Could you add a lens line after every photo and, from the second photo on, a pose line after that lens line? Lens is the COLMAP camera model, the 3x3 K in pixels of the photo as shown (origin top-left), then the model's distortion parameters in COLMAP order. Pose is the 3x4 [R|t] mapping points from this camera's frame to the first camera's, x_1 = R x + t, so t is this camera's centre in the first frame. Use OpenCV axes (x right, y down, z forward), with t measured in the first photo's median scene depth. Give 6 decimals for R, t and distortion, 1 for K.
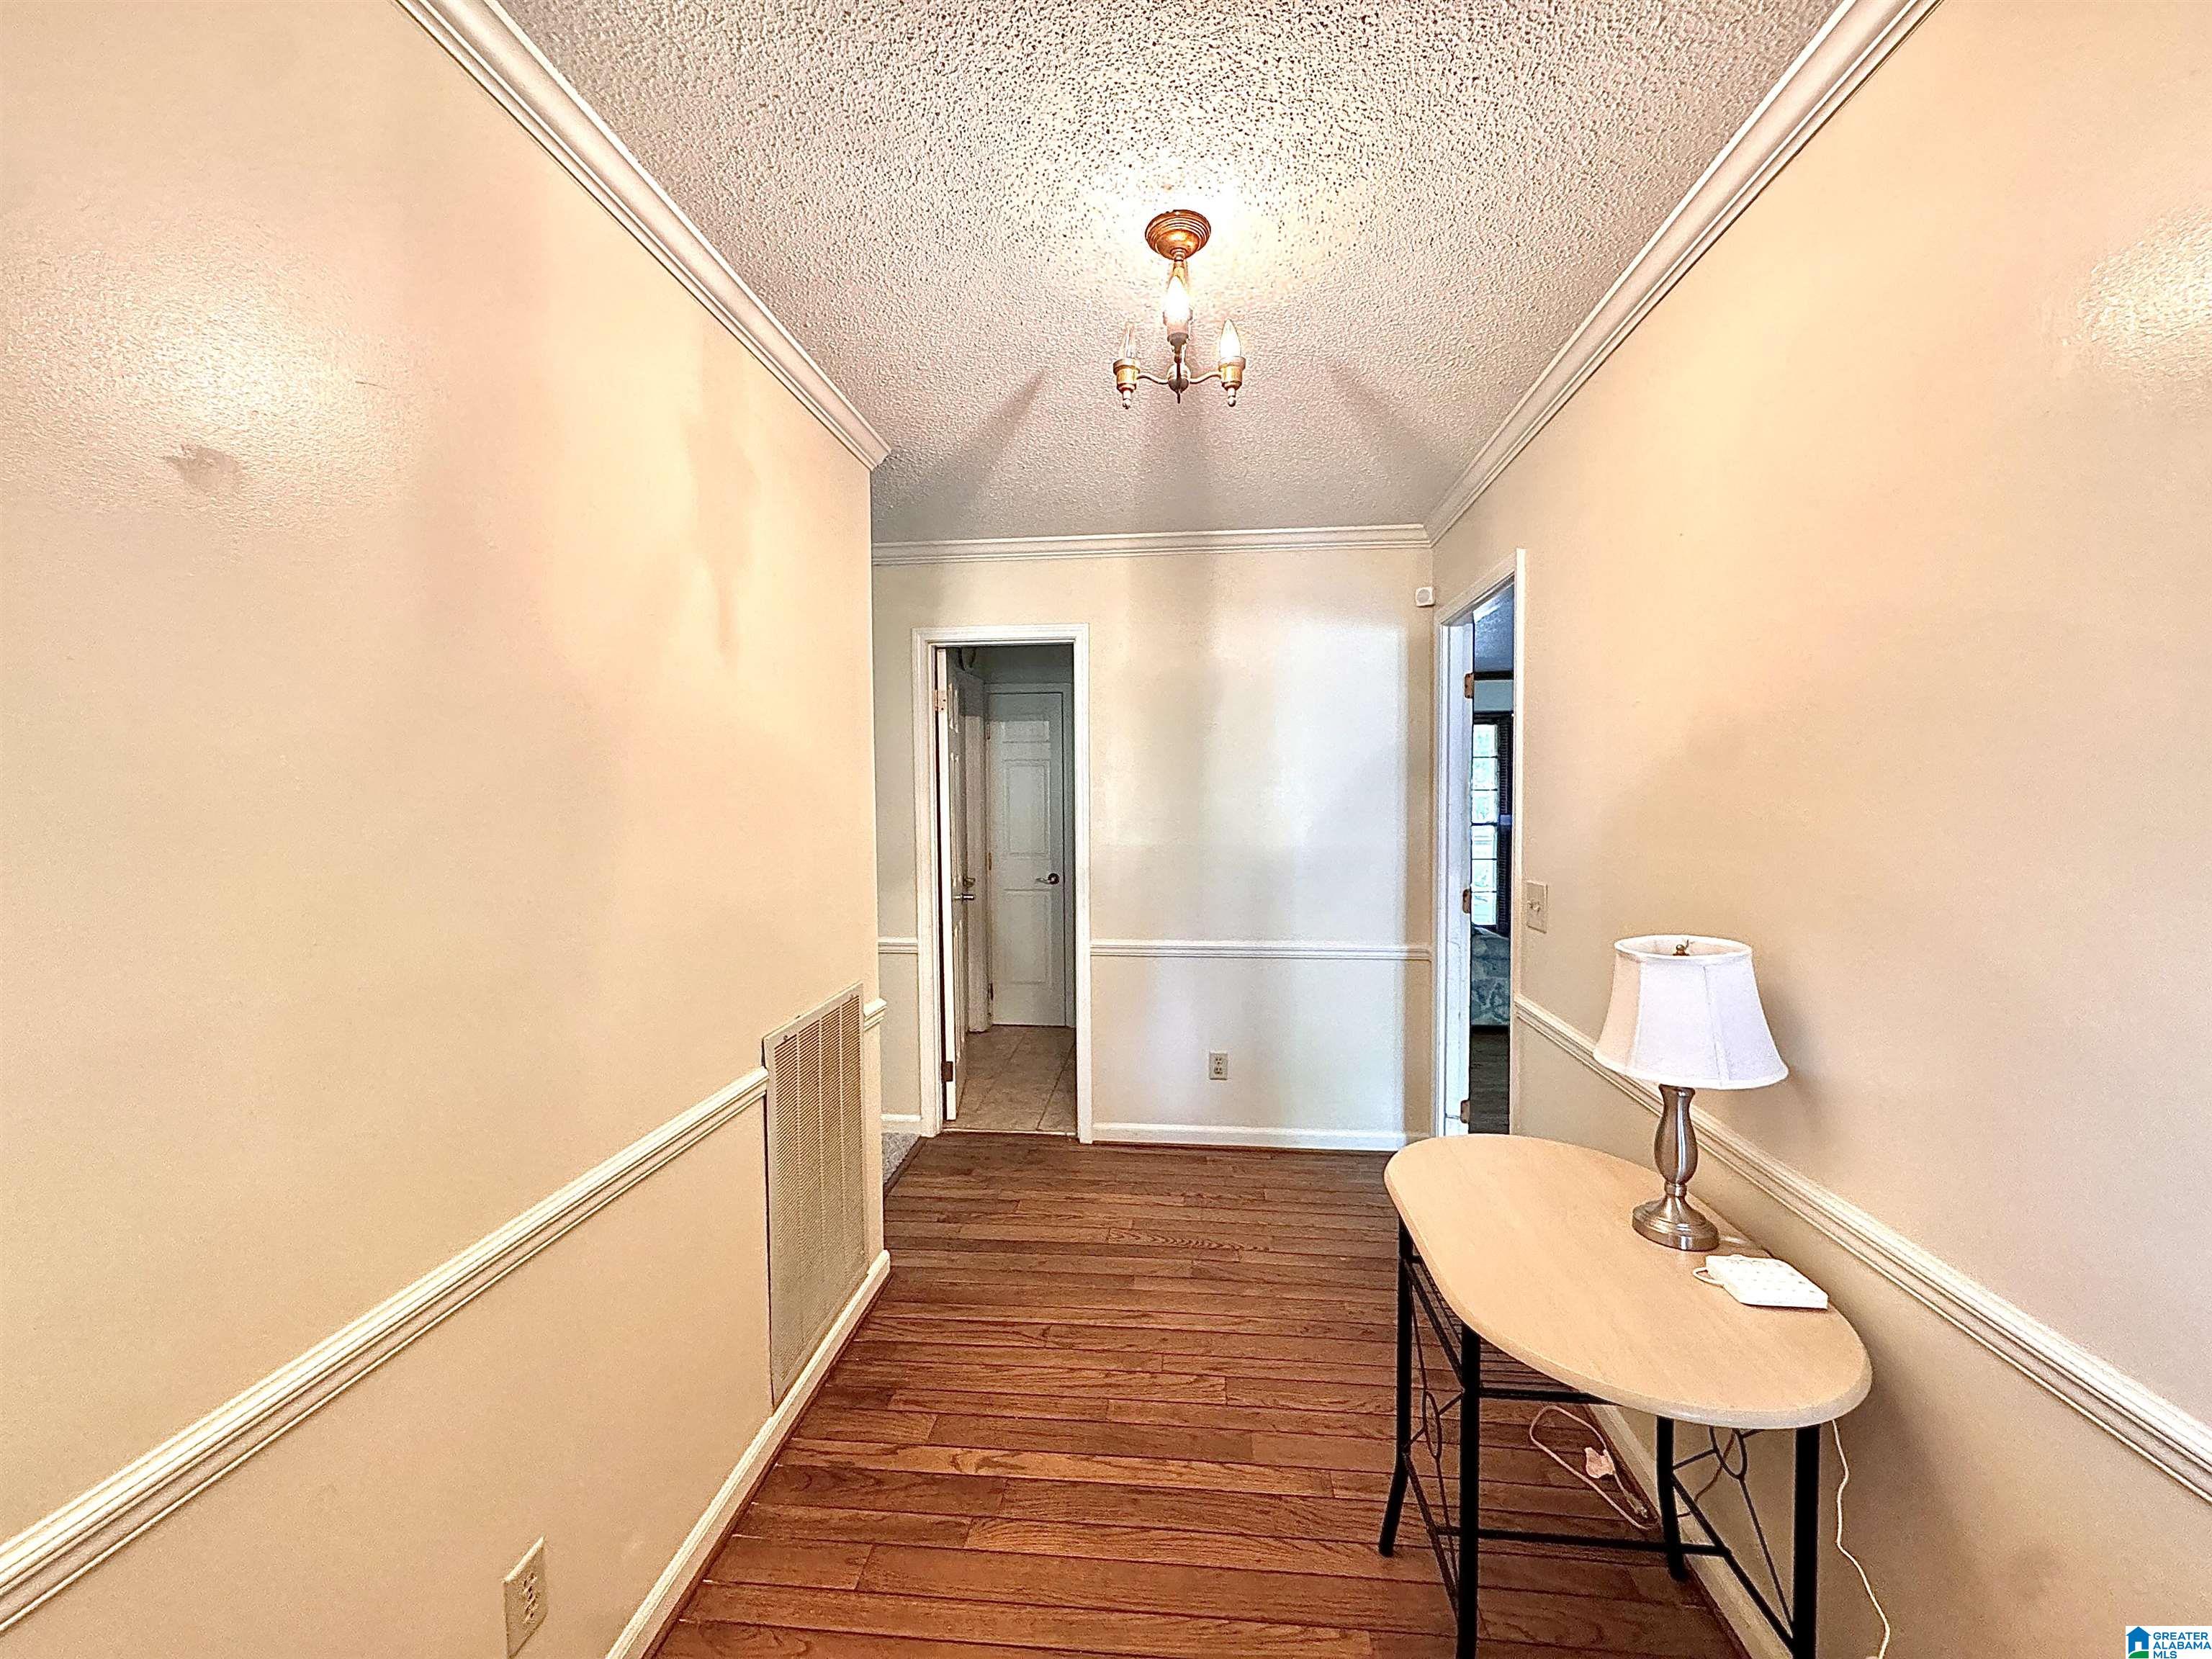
lens RADIAL K [[885.6, 0, 1103.7], [0, 885.6, 828.4], [0, 0, 1]] dist [-0.004339, 0.000579]
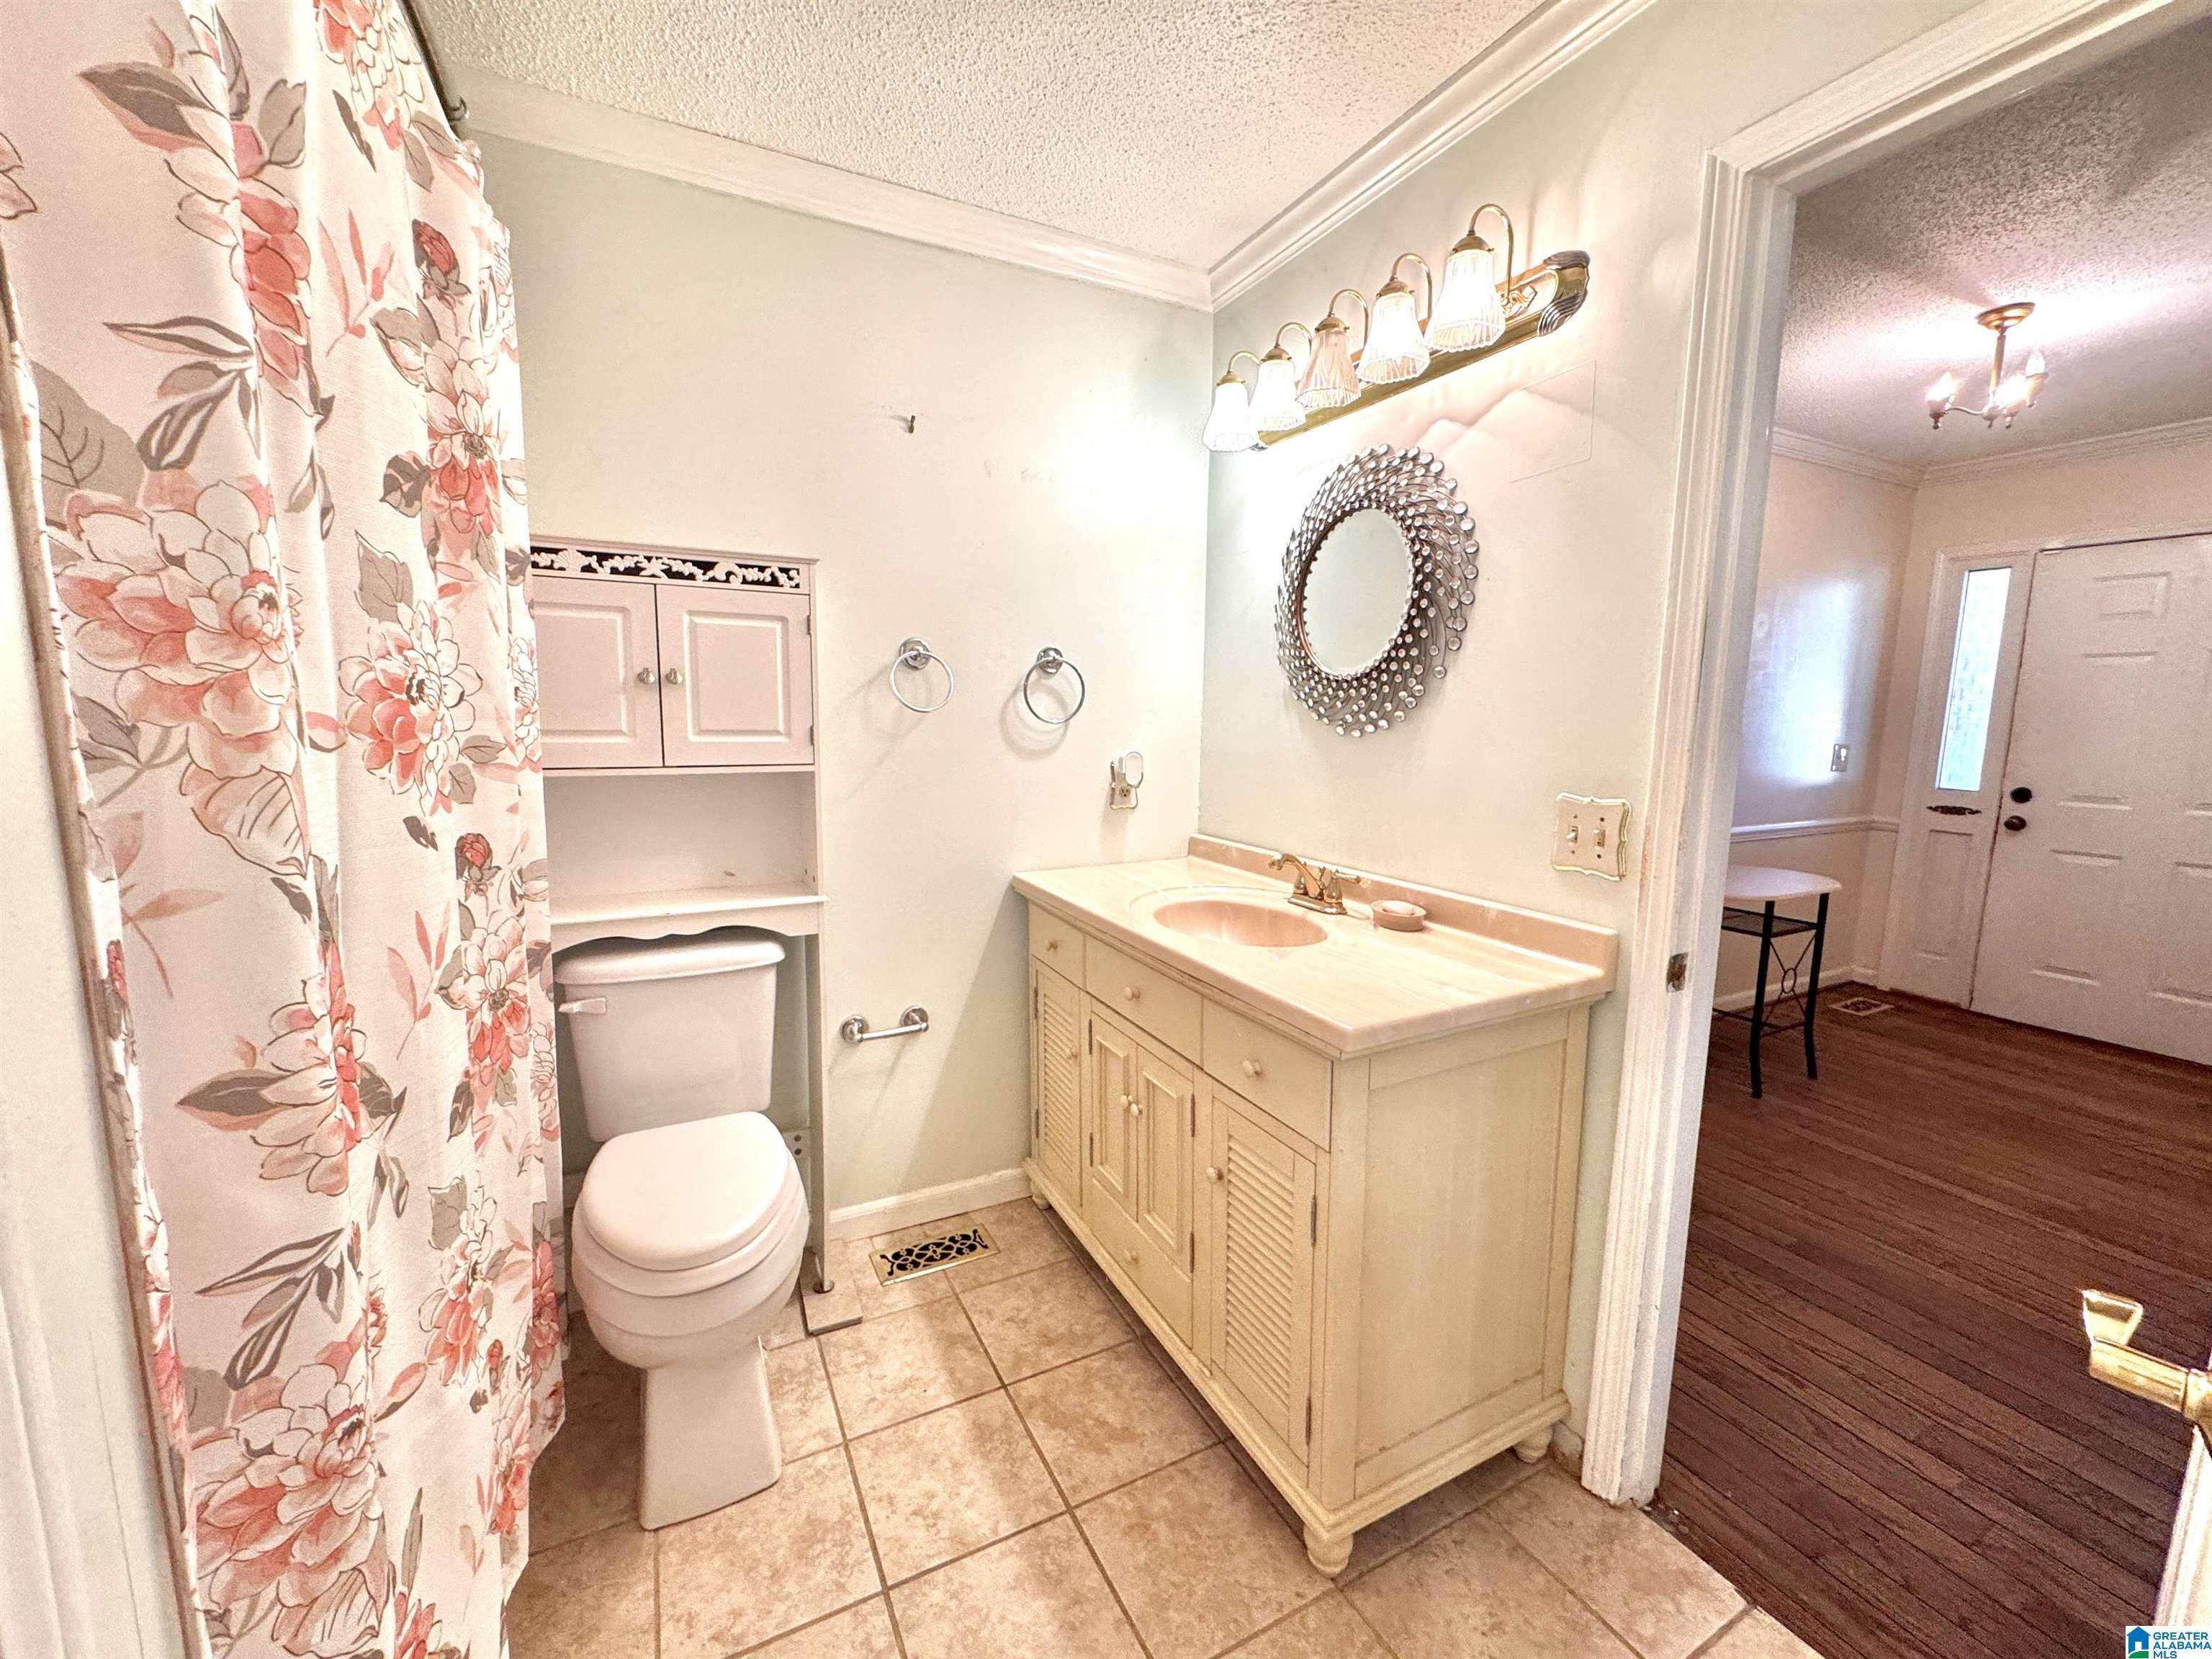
lens RADIAL K [[885.6, 0, 1103.7], [0, 885.6, 828.4], [0, 0, 1]] dist [-0.004339, 0.000579]
pose [[-0.521569, -0.112293, 0.845787, -0.424093], [0.020642, 0.989350, 0.144082, -0.041790], [-0.852959, 0.092607, -0.513696, 2.752727]]
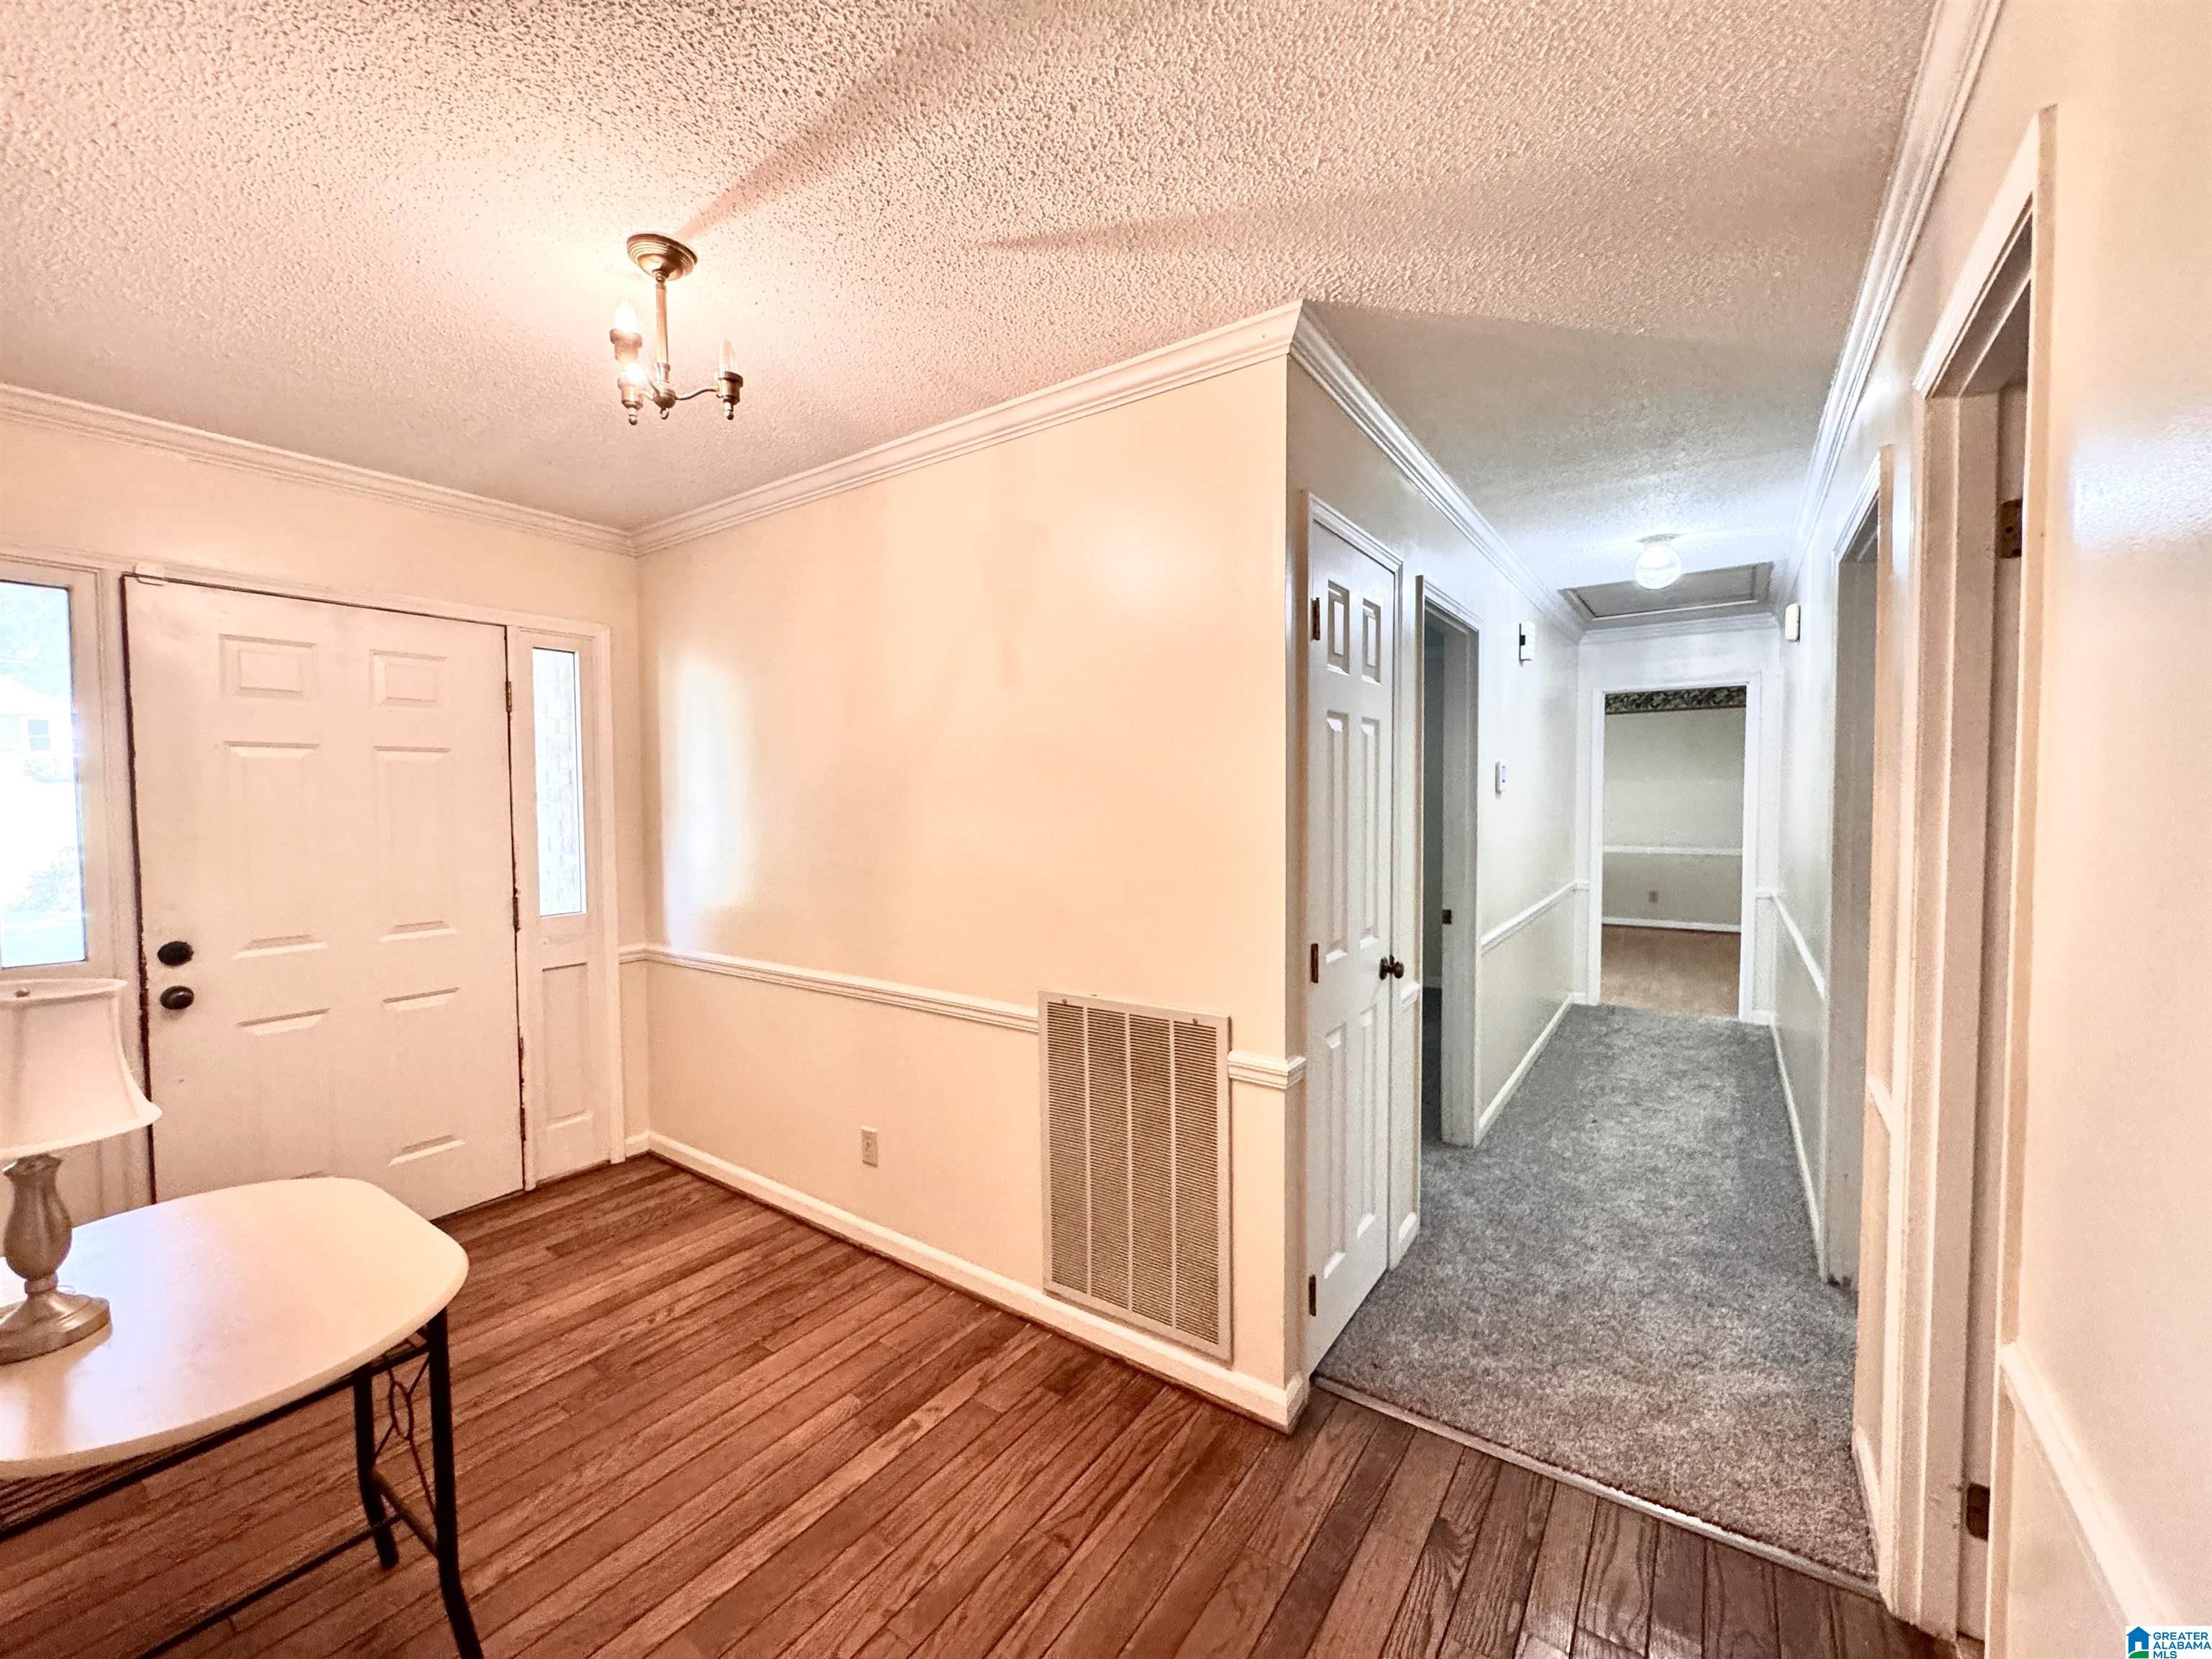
lens RADIAL K [[885.6, 0, 1103.7], [0, 885.6, 828.4], [0, 0, 1]] dist [-0.004339, 0.000579]
pose [[-0.499032, 0.047128, -0.865301, 0.641797], [-0.014415, 0.997931, 0.062665, -0.066849], [0.866464, 0.043745, -0.497320, 1.714164]]
